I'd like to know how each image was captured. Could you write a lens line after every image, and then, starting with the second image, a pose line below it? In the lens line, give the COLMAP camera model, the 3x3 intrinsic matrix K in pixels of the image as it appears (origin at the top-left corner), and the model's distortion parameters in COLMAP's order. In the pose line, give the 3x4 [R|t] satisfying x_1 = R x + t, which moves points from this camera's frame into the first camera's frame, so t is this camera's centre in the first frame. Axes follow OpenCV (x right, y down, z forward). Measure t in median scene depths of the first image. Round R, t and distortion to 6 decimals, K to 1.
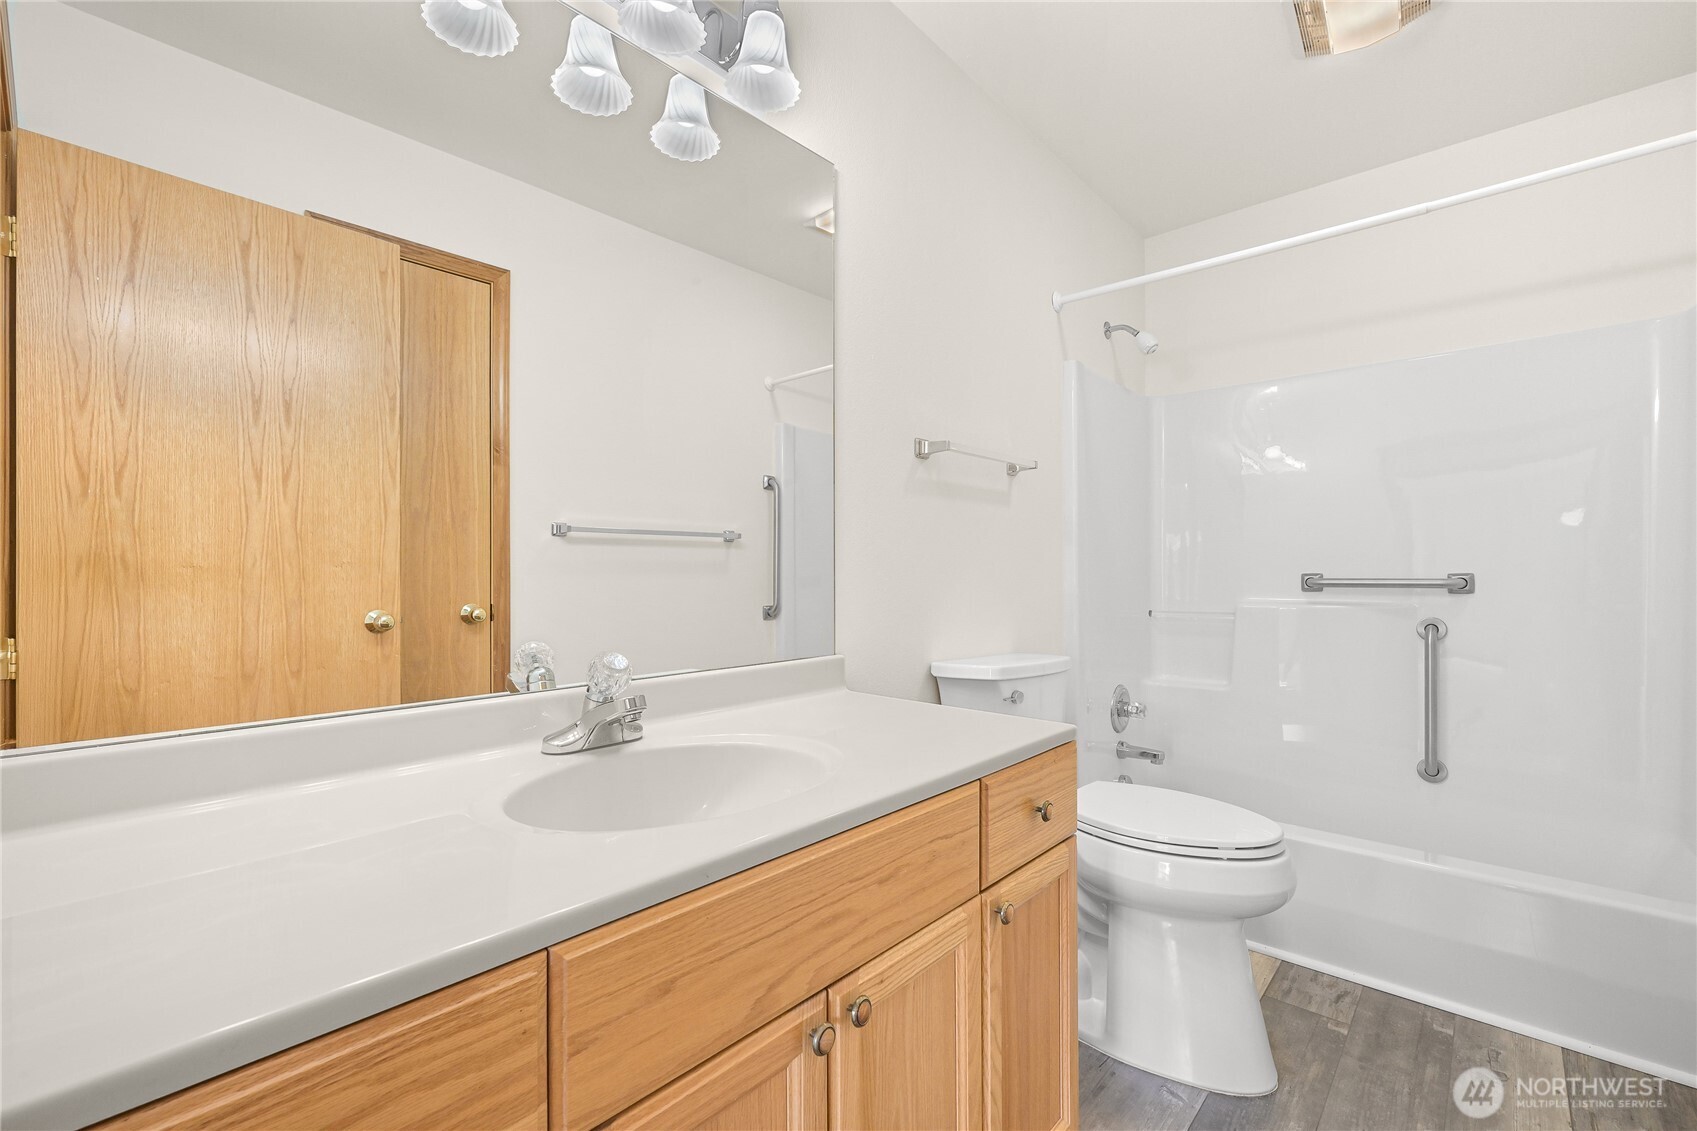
lens RADIAL K [[735.6, 0, 845.9], [0, 735.6, 571.3], [0, 0, 1]] dist [0.000068, -0.000492]
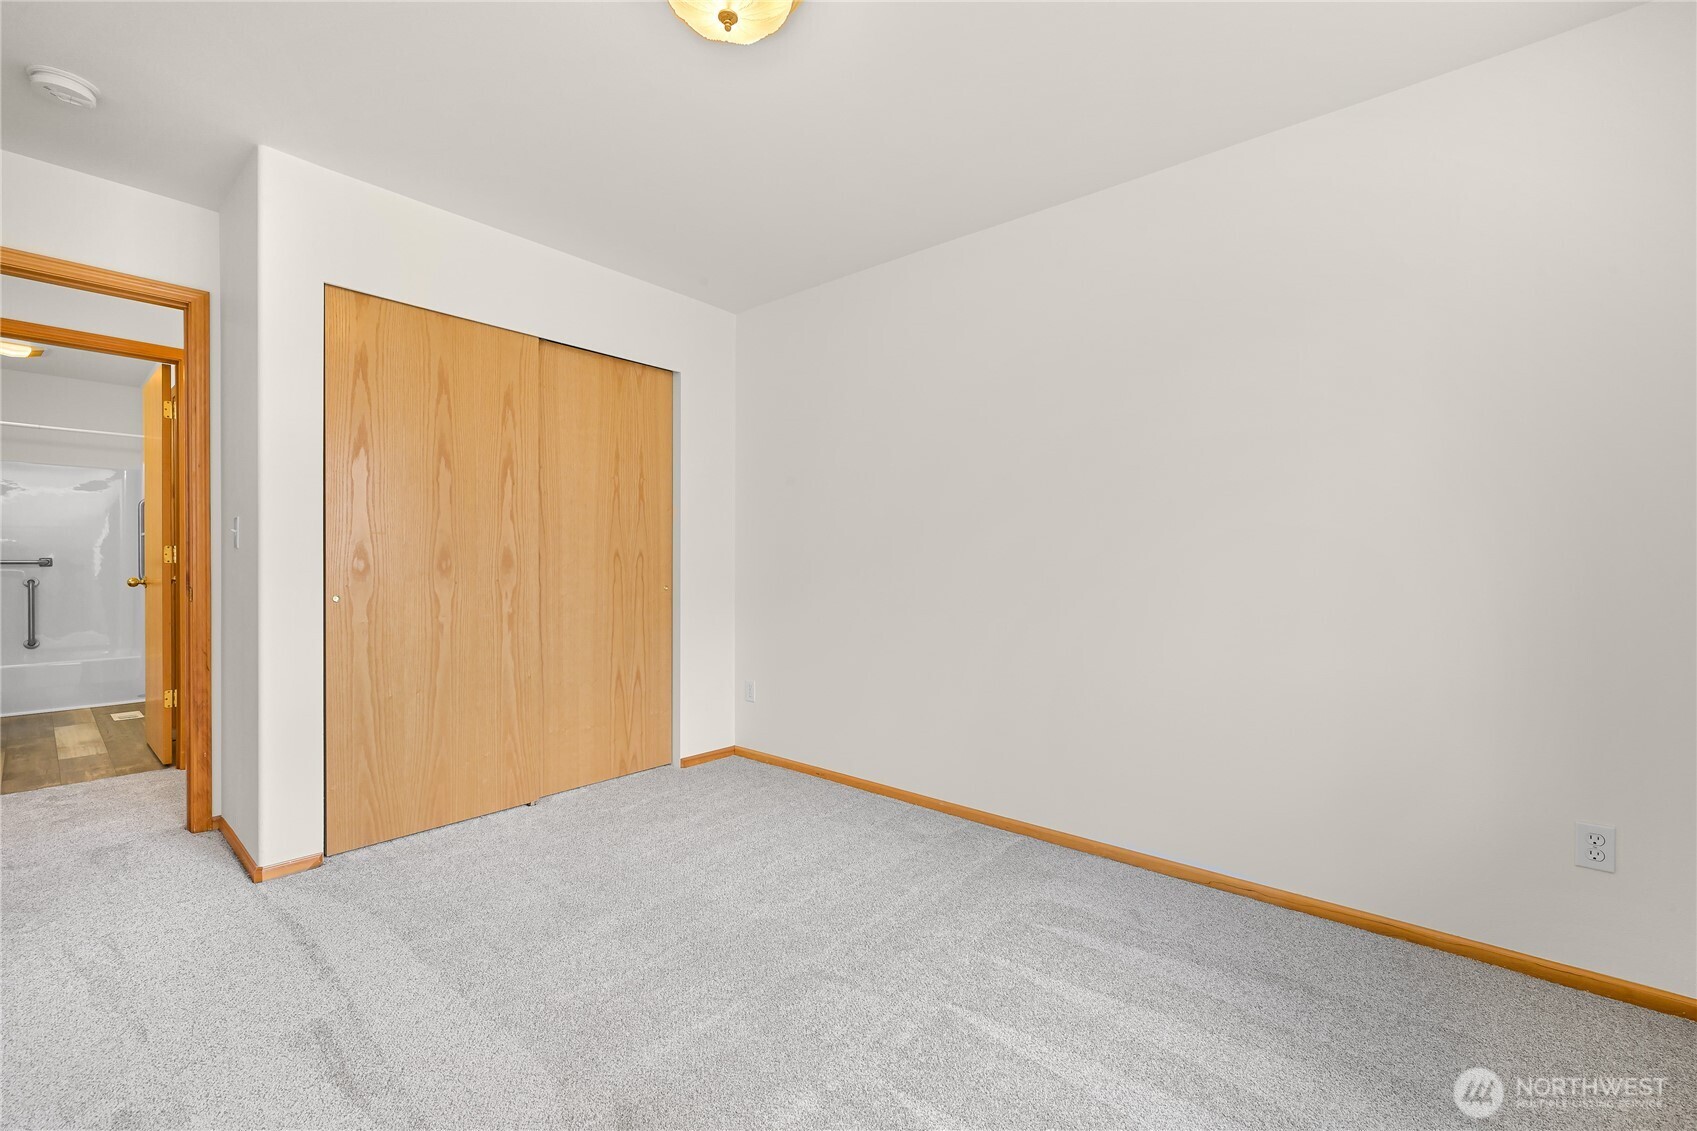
lens RADIAL K [[735.6, 0, 846.0], [0, 735.6, 559.5], [0, 0, 1]] dist [0.000068, -0.000492]
pose [[0.049254, -0.002544, 0.998783, -1.344810], [-0.010716, 0.999938, 0.003076, -0.026498], [-0.998729, -0.010855, 0.049224, -1.621546]]
